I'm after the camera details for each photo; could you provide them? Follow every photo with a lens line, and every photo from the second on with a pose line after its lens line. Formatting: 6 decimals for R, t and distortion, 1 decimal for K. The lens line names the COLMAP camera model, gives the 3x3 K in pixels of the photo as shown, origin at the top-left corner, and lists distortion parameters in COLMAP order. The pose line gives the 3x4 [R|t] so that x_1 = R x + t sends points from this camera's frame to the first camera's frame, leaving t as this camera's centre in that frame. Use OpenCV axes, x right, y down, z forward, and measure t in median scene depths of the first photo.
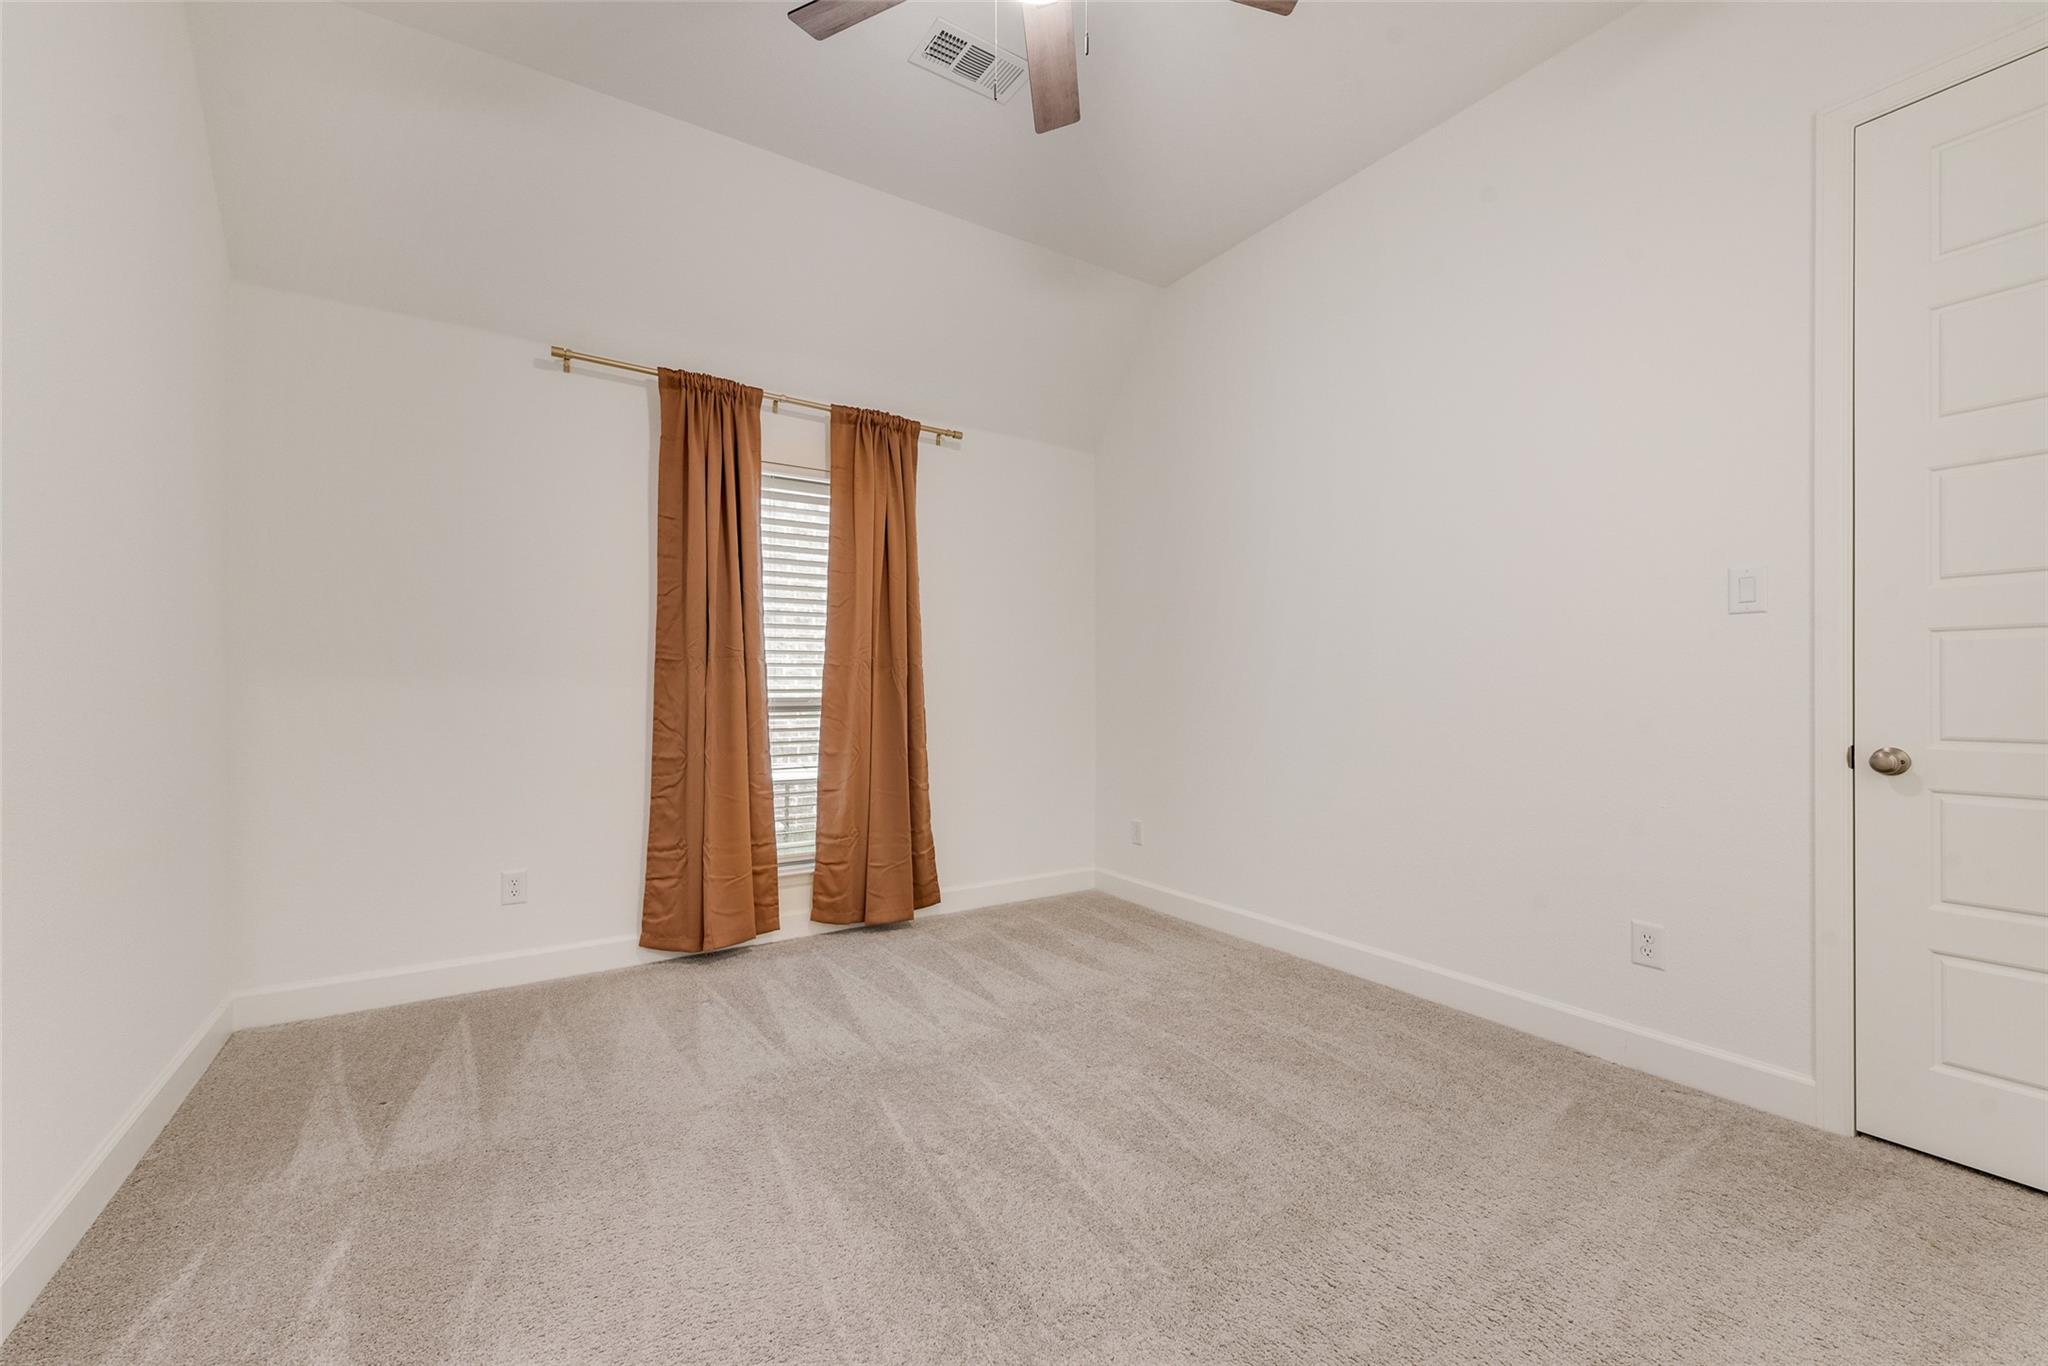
lens RADIAL K [[807.6, 0, 1031.7], [0, 807.6, 682.8], [0, 0, 1]] dist [0.015180, -0.001571]
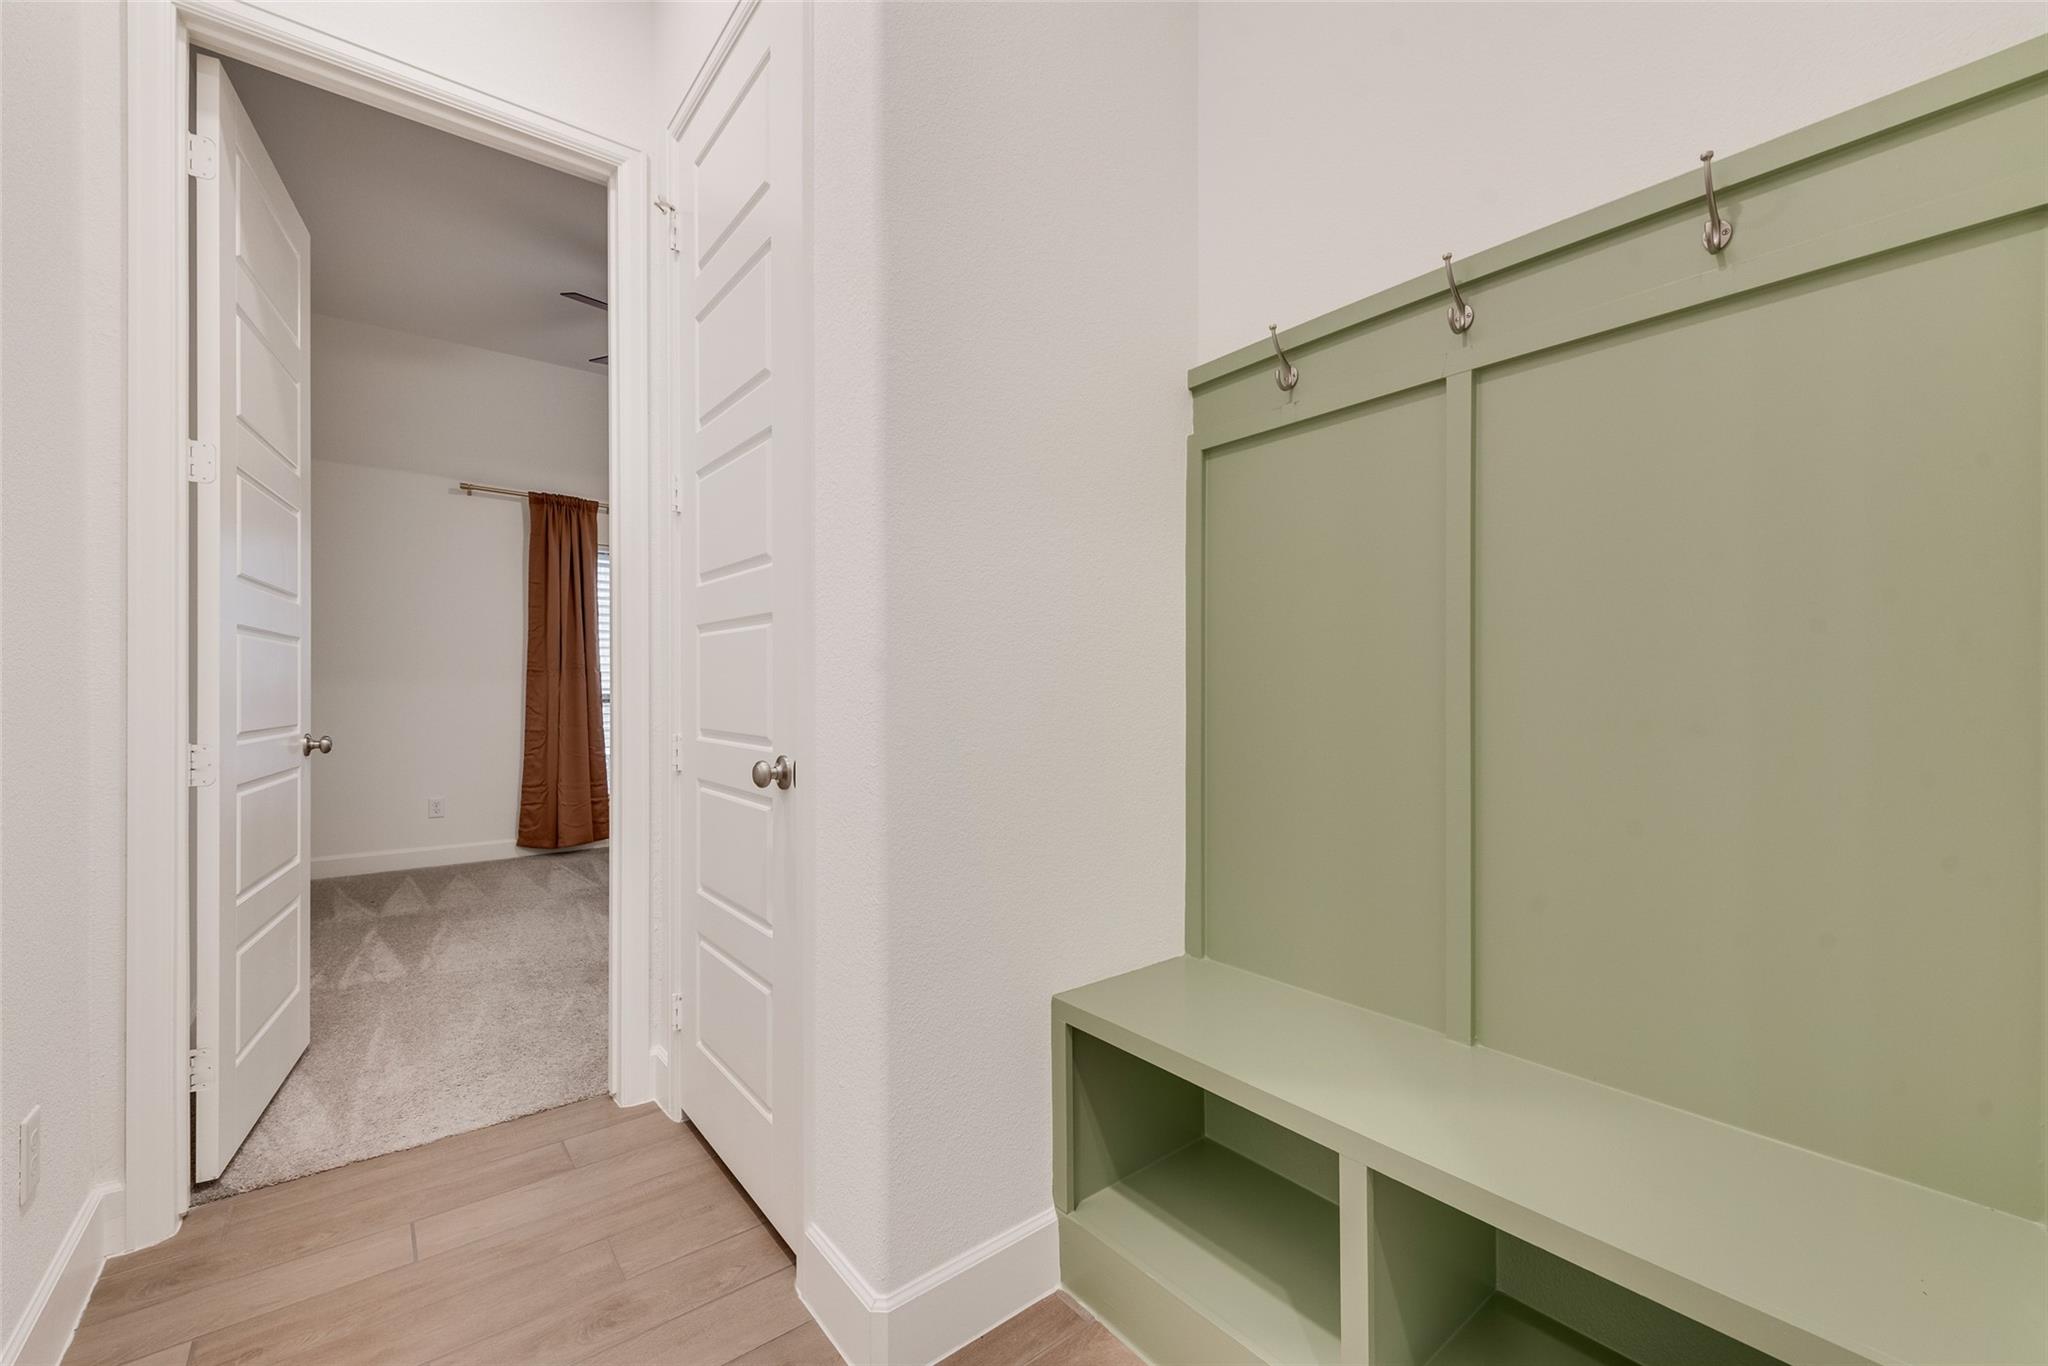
lens RADIAL K [[807.6, 0, 1018.6], [0, 807.6, 686.4], [0, 0, 1]] dist [0.015180, -0.001571]
pose [[0.995902, 0.002085, 0.090413, 0.371385], [-0.002544, 0.999984, 0.004961, -0.006745], [-0.090401, -0.005171, 0.995892, -0.713214]]
